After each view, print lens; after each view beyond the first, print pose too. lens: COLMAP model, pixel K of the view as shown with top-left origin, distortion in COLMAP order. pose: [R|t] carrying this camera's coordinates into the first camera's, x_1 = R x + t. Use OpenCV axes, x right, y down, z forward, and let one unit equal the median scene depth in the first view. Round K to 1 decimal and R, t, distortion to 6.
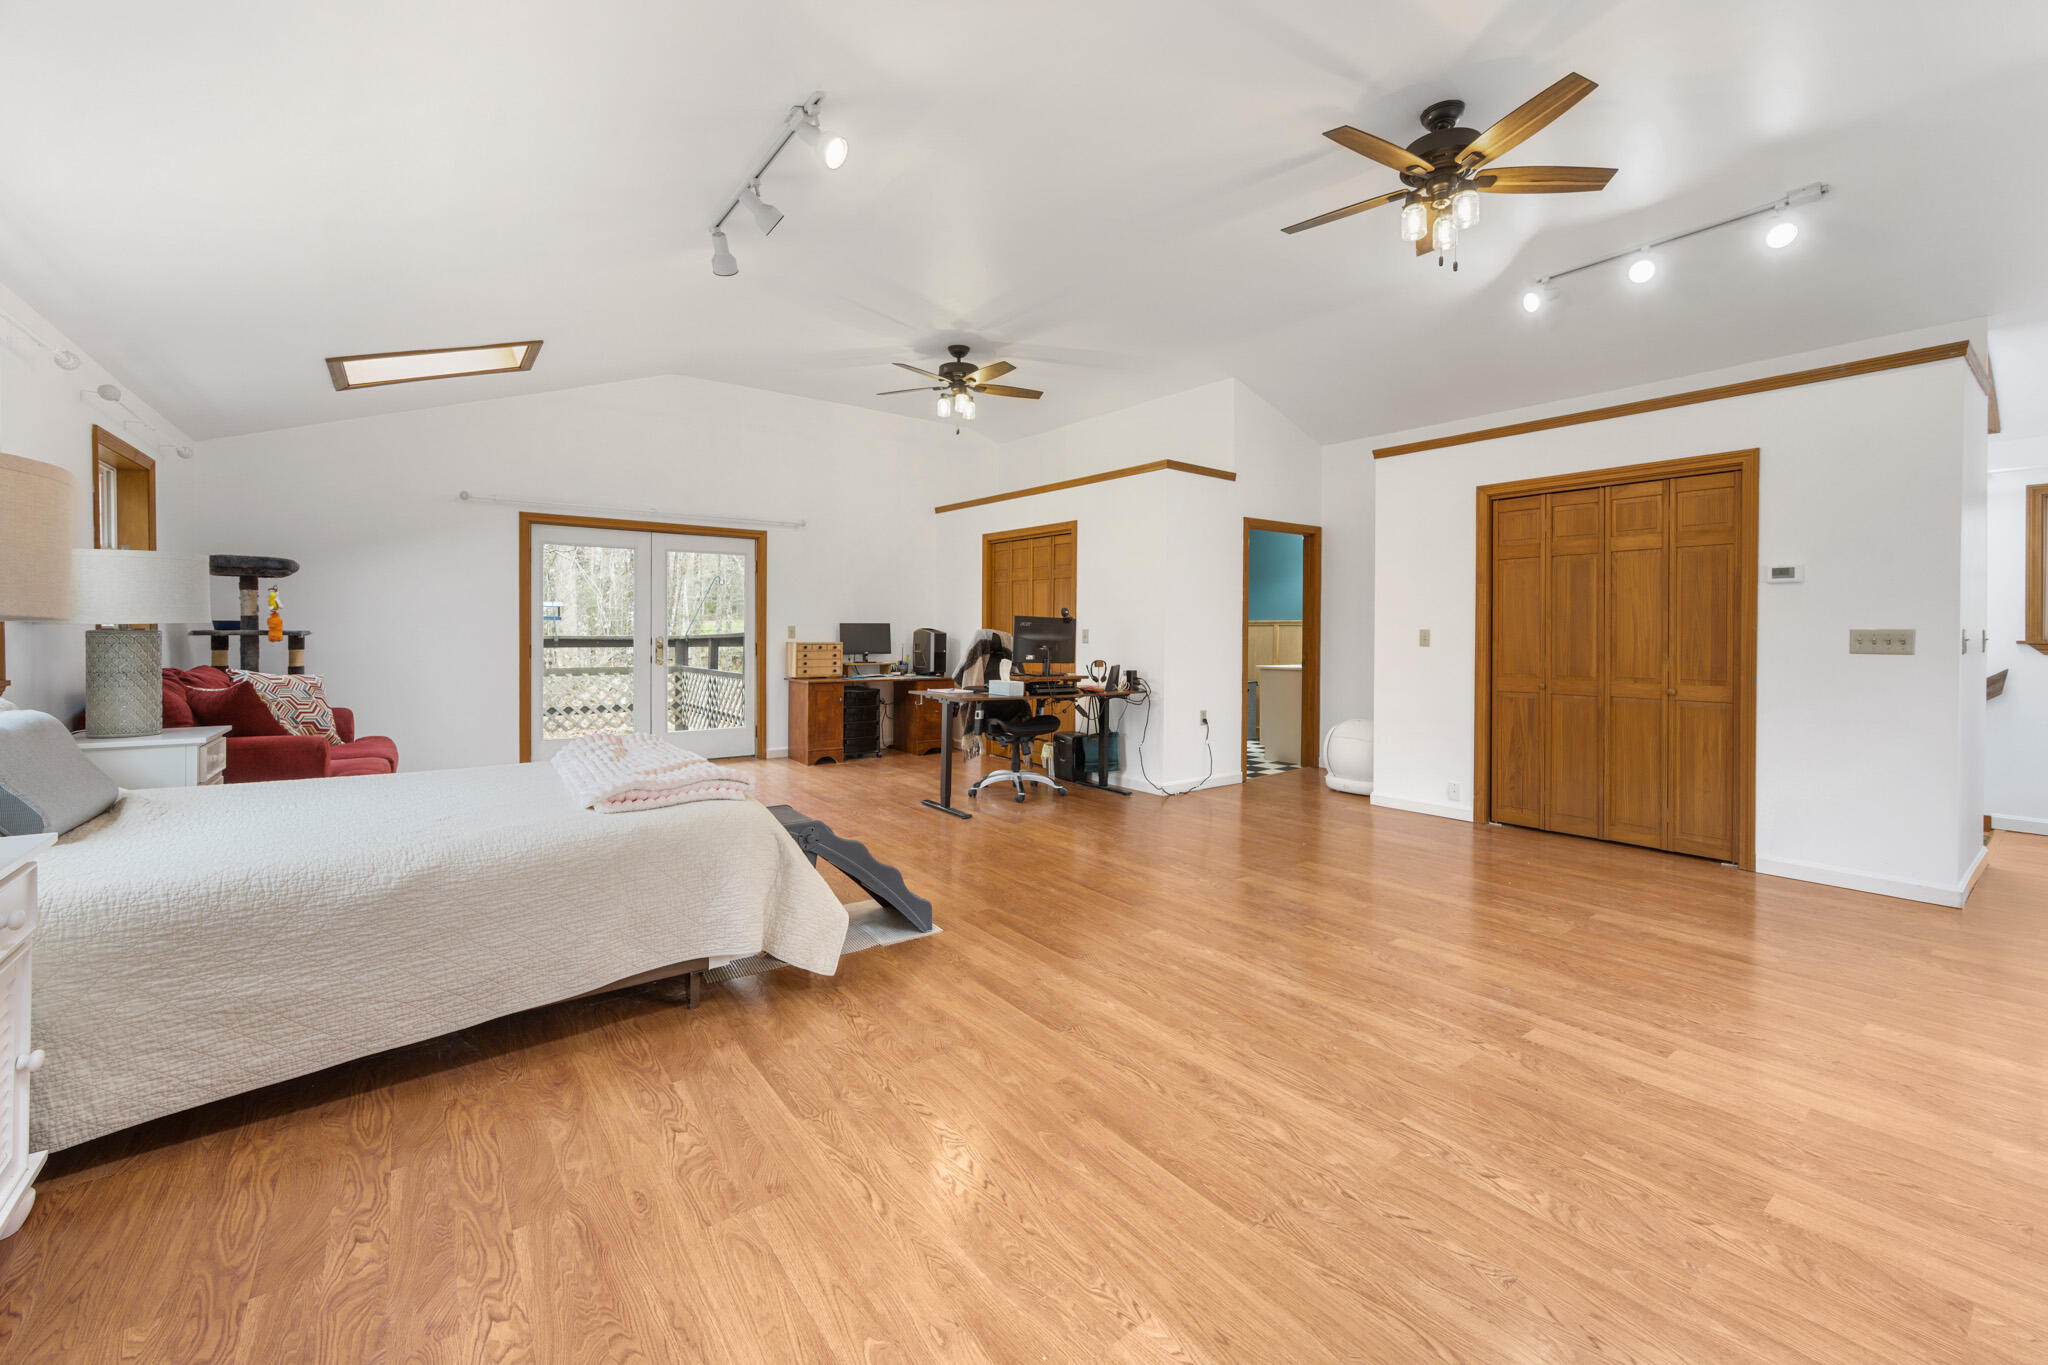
lens RADIAL K [[826.4, 0, 1026.5], [0, 826.4, 631.1], [0, 0, 1]] dist [-0.004464, 0.001758]
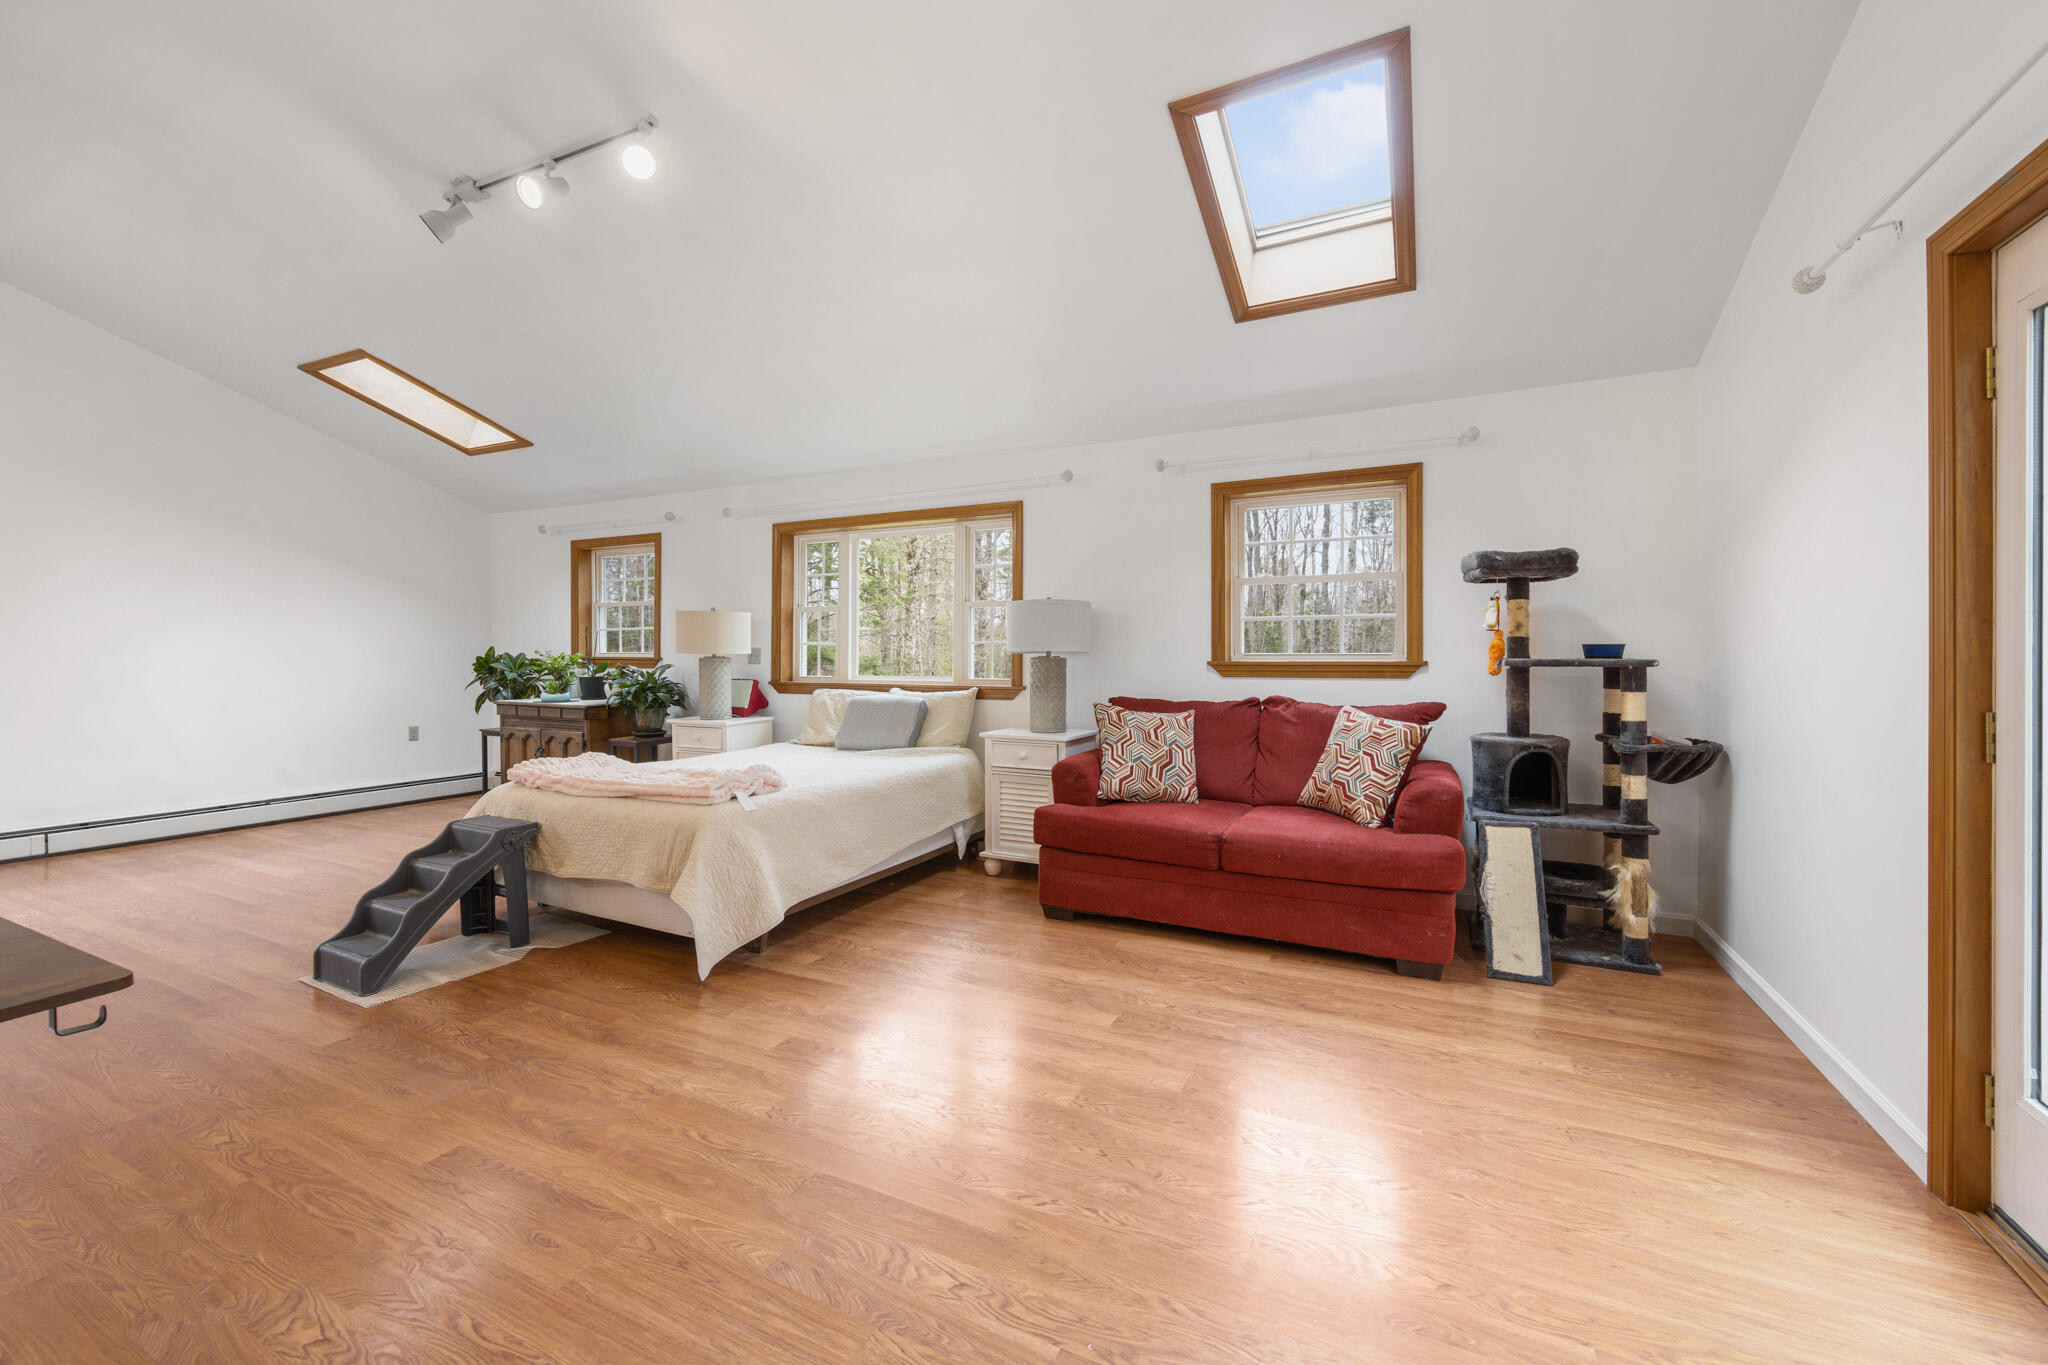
lens RADIAL K [[826.4, 0, 1012.3], [0, 826.4, 653.5], [0, 0, 1]] dist [-0.004464, 0.001758]
pose [[-0.896392, -0.003836, -0.443245, -0.247275], [-0.002924, 0.999992, -0.002741, -0.002404], [0.443252, -0.001161, -0.896396, 1.309293]]
